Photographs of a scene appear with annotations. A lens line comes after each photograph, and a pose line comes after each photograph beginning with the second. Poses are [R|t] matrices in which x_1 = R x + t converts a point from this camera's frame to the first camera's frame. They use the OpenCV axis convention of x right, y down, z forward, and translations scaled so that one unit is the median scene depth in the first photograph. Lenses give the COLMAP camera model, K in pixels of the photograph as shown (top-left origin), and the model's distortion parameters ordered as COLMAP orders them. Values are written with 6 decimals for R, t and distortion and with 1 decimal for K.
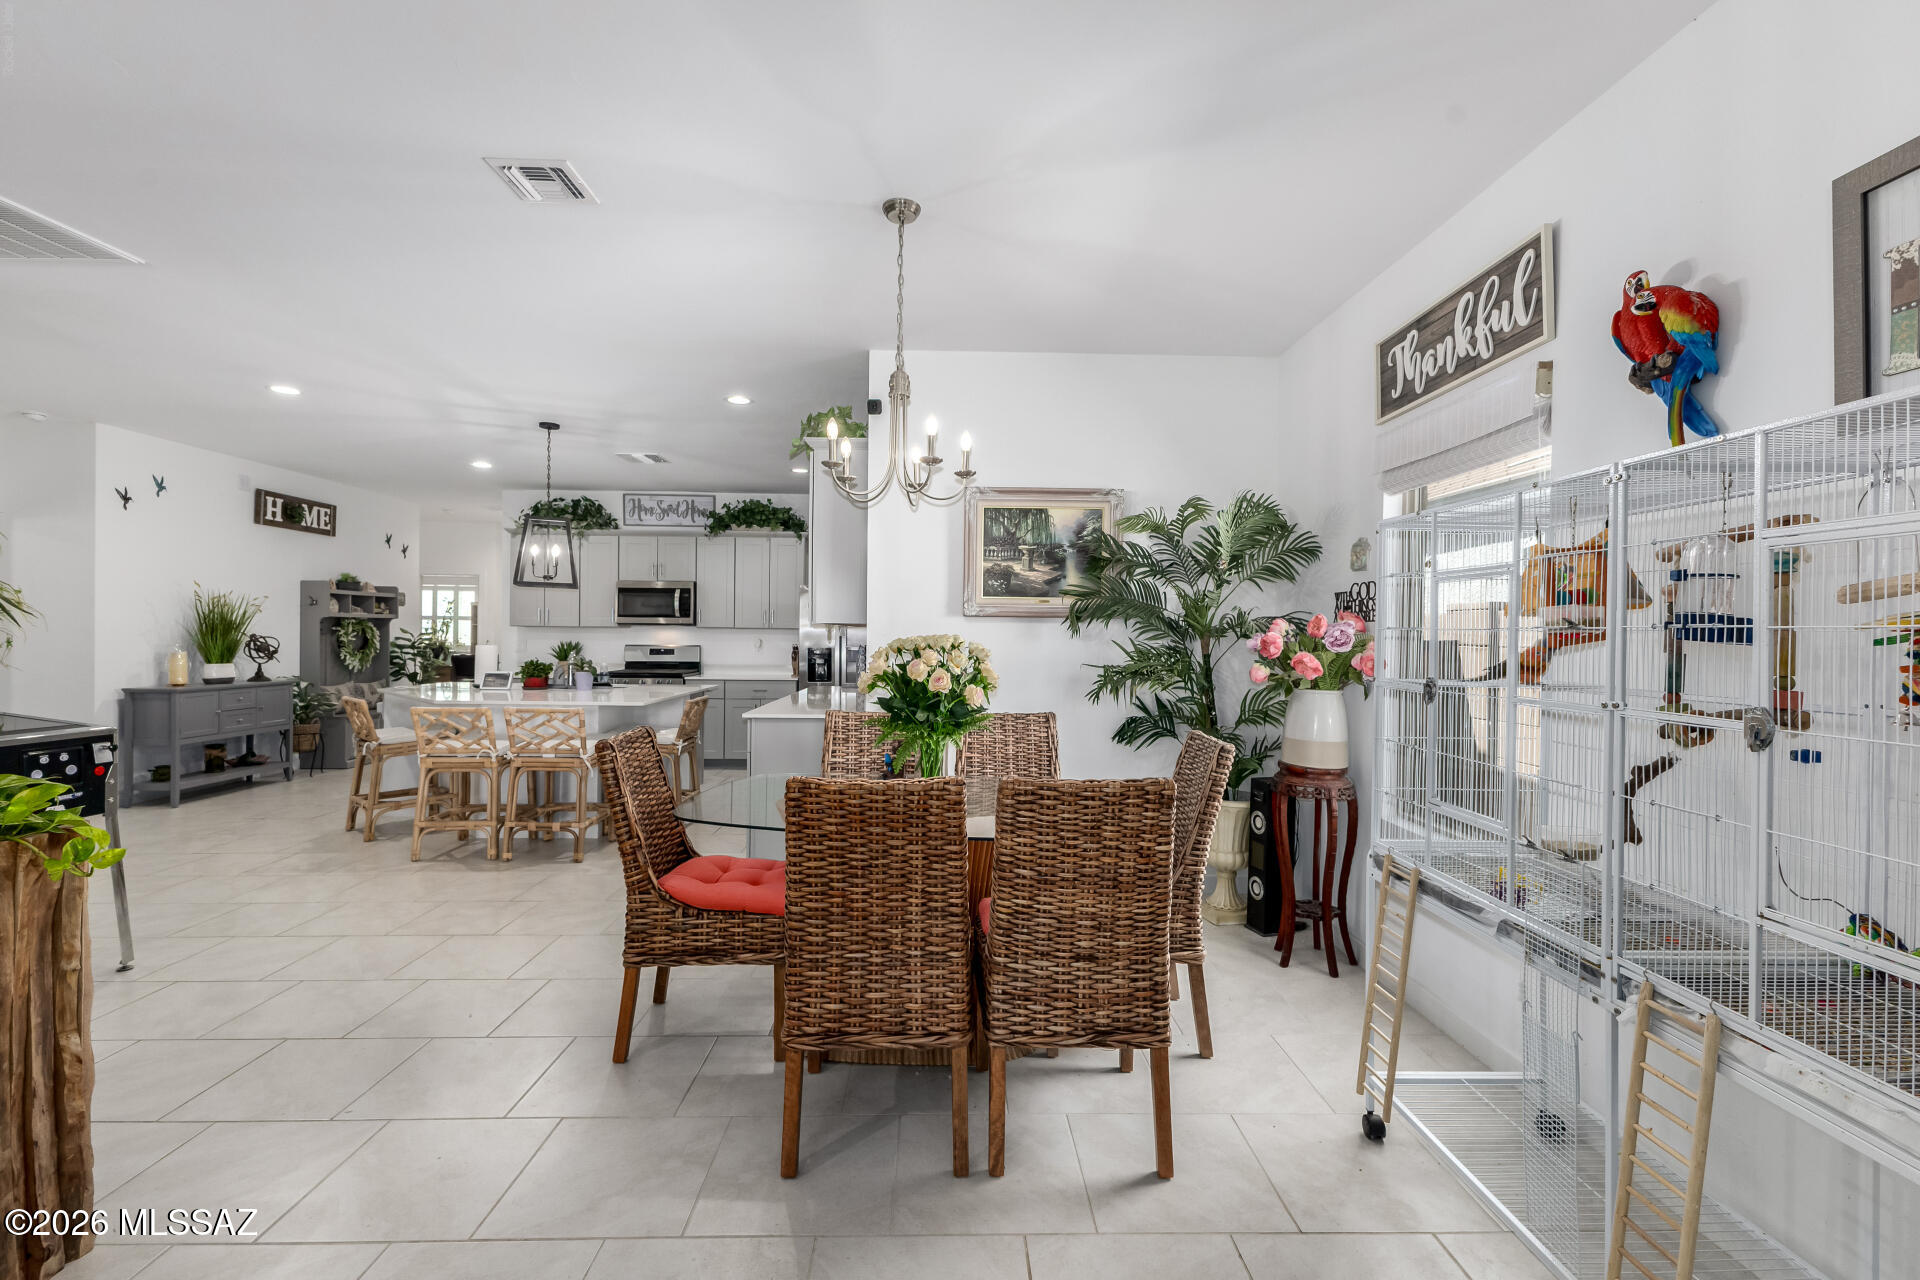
lens RADIAL K [[844.7, 0, 955.2], [0, 844.7, 632.7], [0, 0, 1]] dist [0.010665, 0.000230]
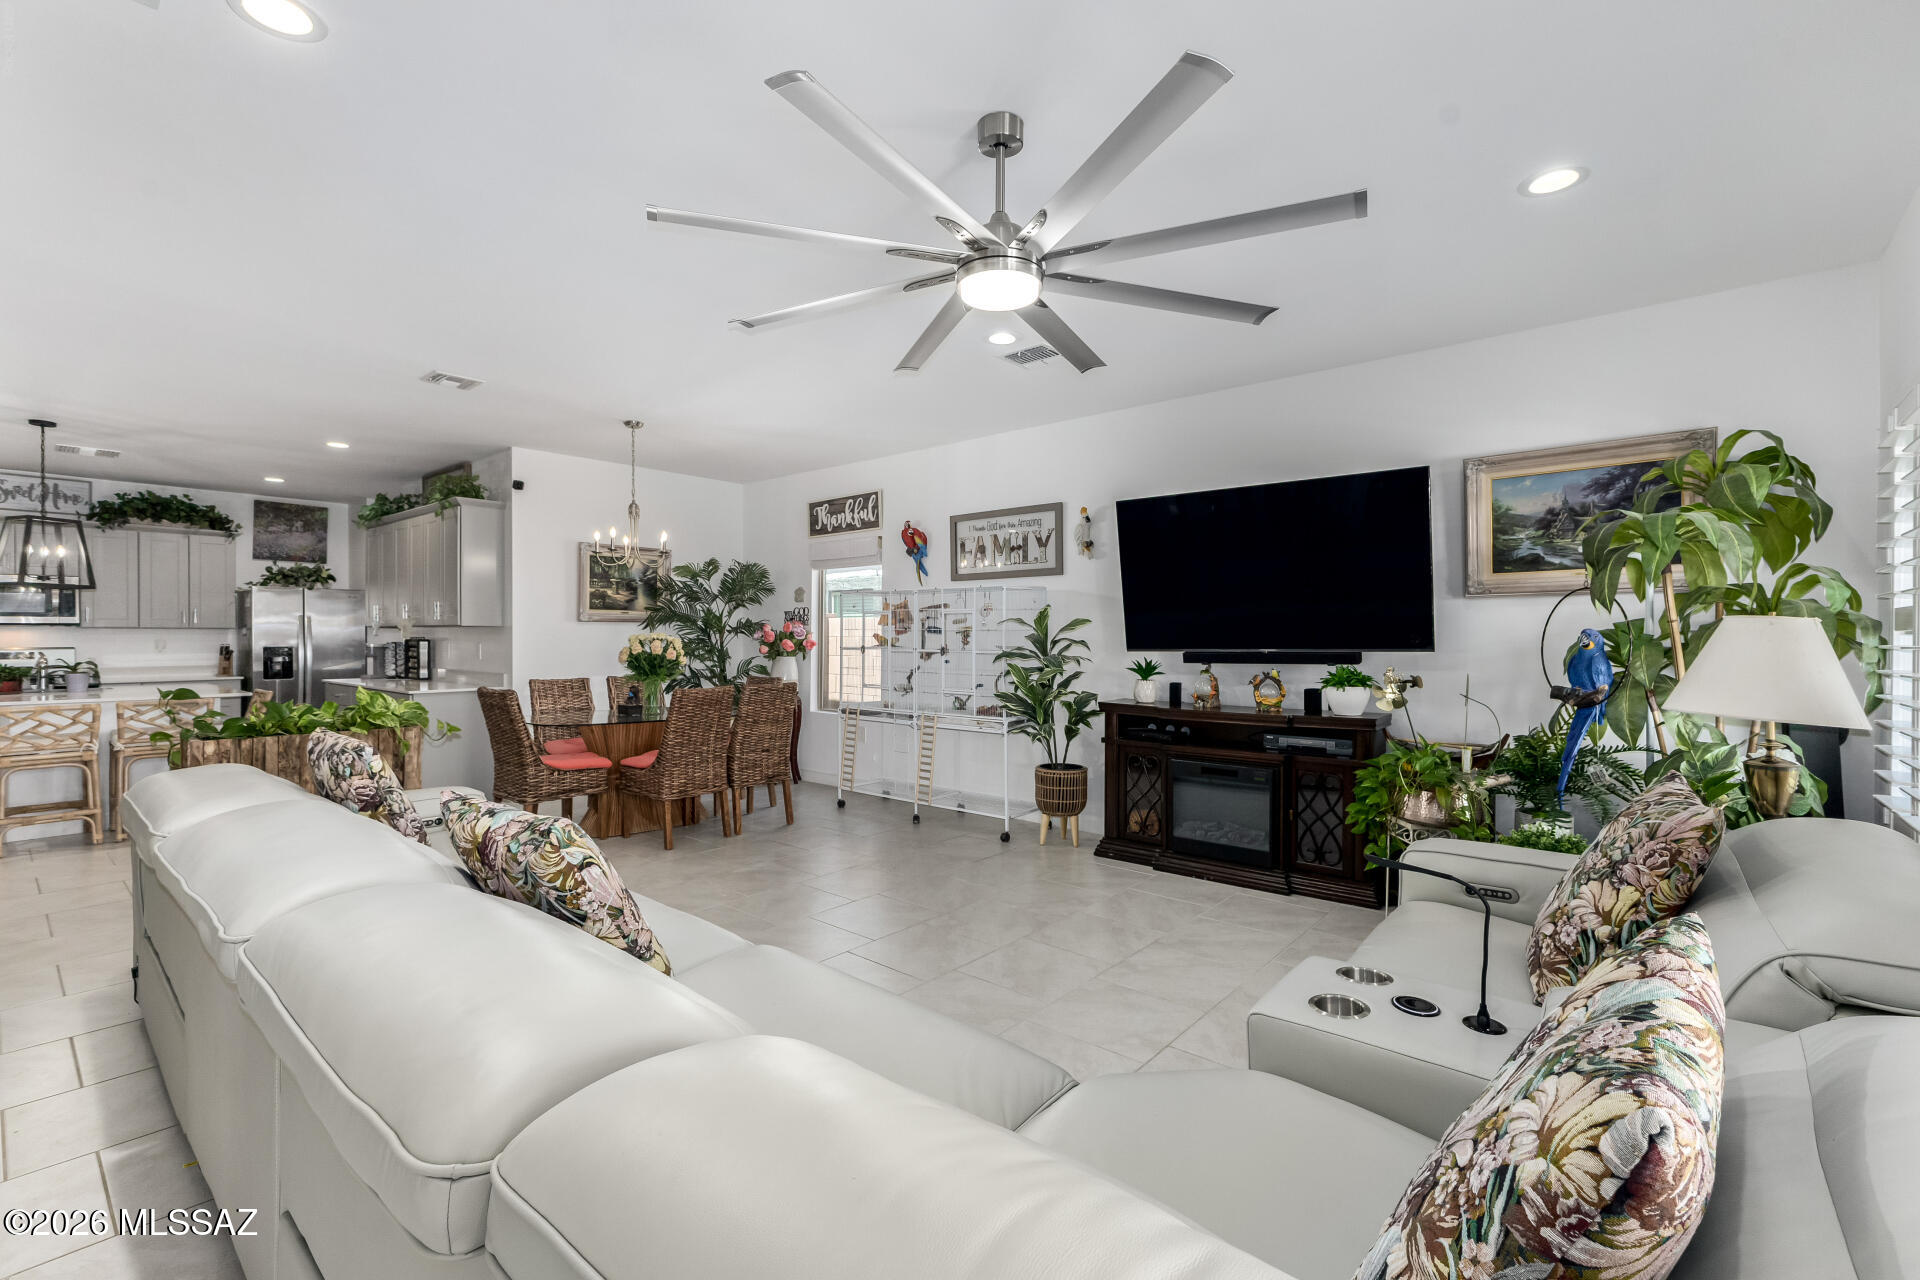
lens RADIAL K [[844.7, 0, 962.8], [0, 844.7, 637.6], [0, 0, 1]] dist [0.010665, 0.000230]
pose [[0.670316, -0.013301, 0.741957, -0.371806], [0.003881, 0.999889, 0.014419, -0.004917], [-0.742066, -0.006786, 0.670293, -0.336939]]
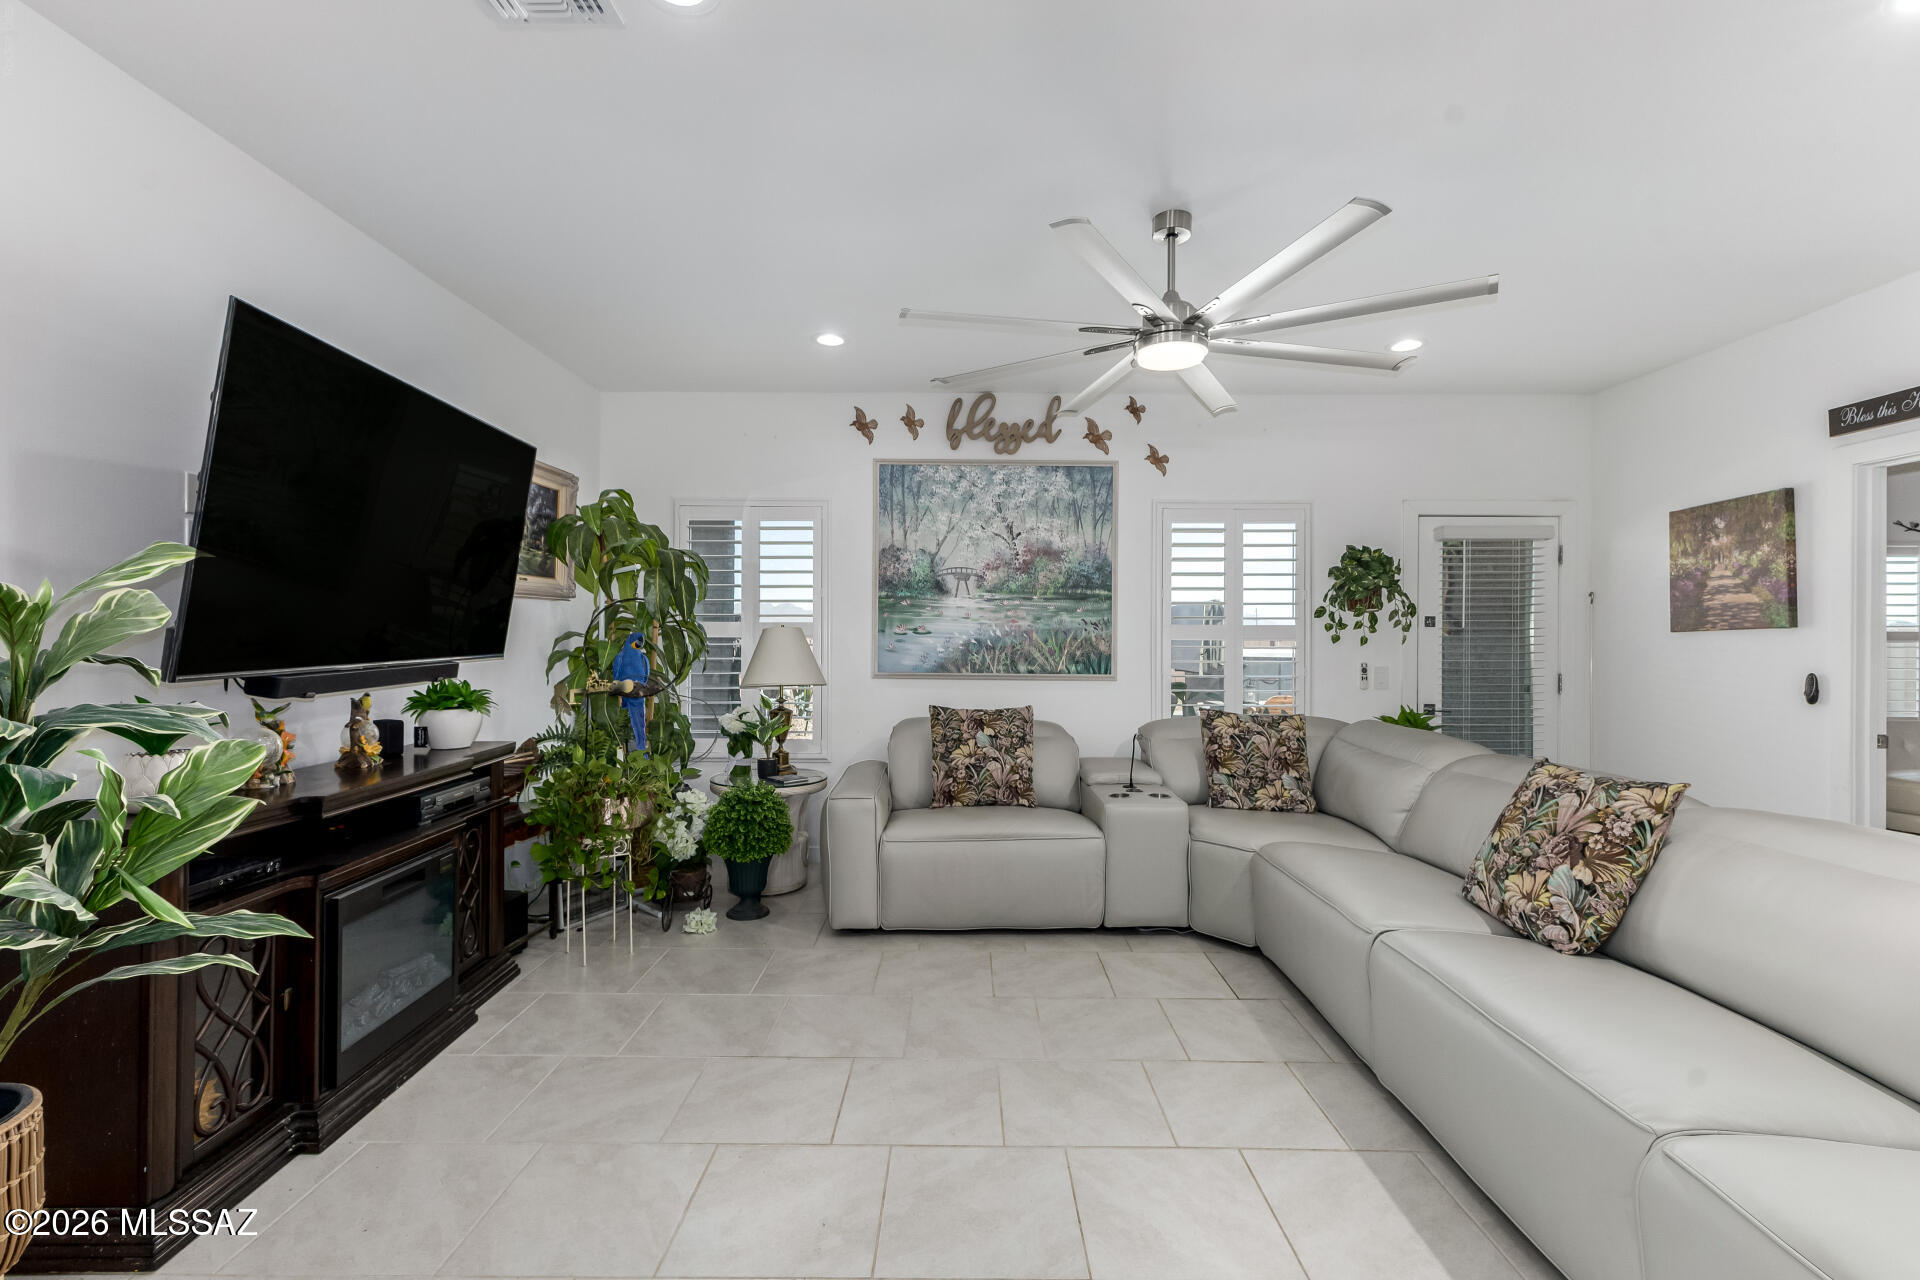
lens RADIAL K [[844.7, 0, 969.8], [0, 844.7, 637.4], [0, 0, 1]] dist [0.010665, 0.000230]
pose [[-0.999685, -0.014274, 0.020659, -0.058199], [-0.014317, 0.999896, -0.001969, -0.000393], [-0.020629, -0.002264, -0.999785, 0.223523]]
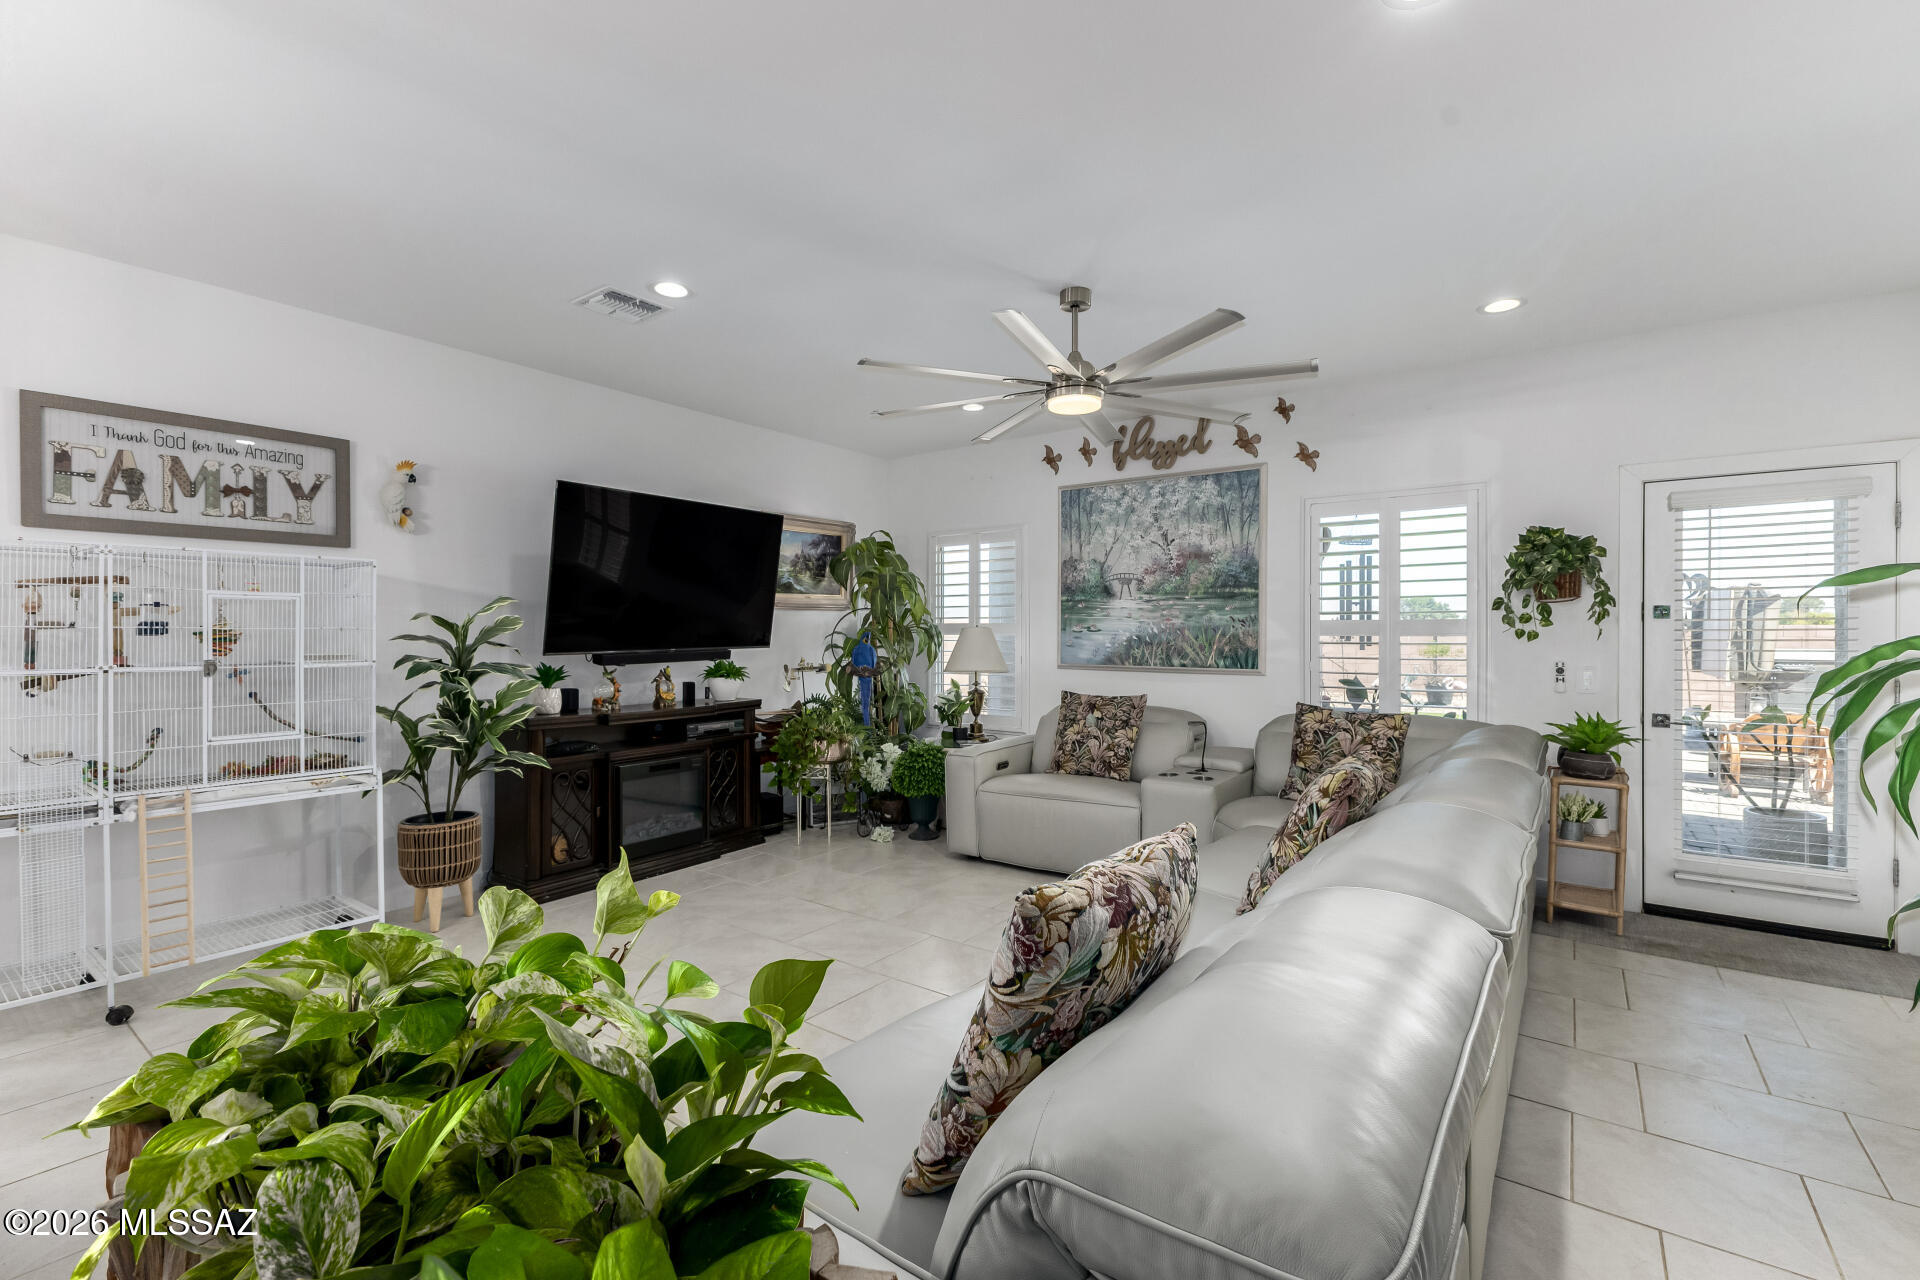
lens RADIAL K [[844.7, 0, 958.2], [0, 844.7, 636.9], [0, 0, 1]] dist [0.010665, 0.000230]
pose [[-0.789153, -0.011053, 0.614097, -0.361320], [-0.009137, 0.999939, 0.006256, -0.002592], [-0.614128, -0.000674, -0.789206, 0.248710]]
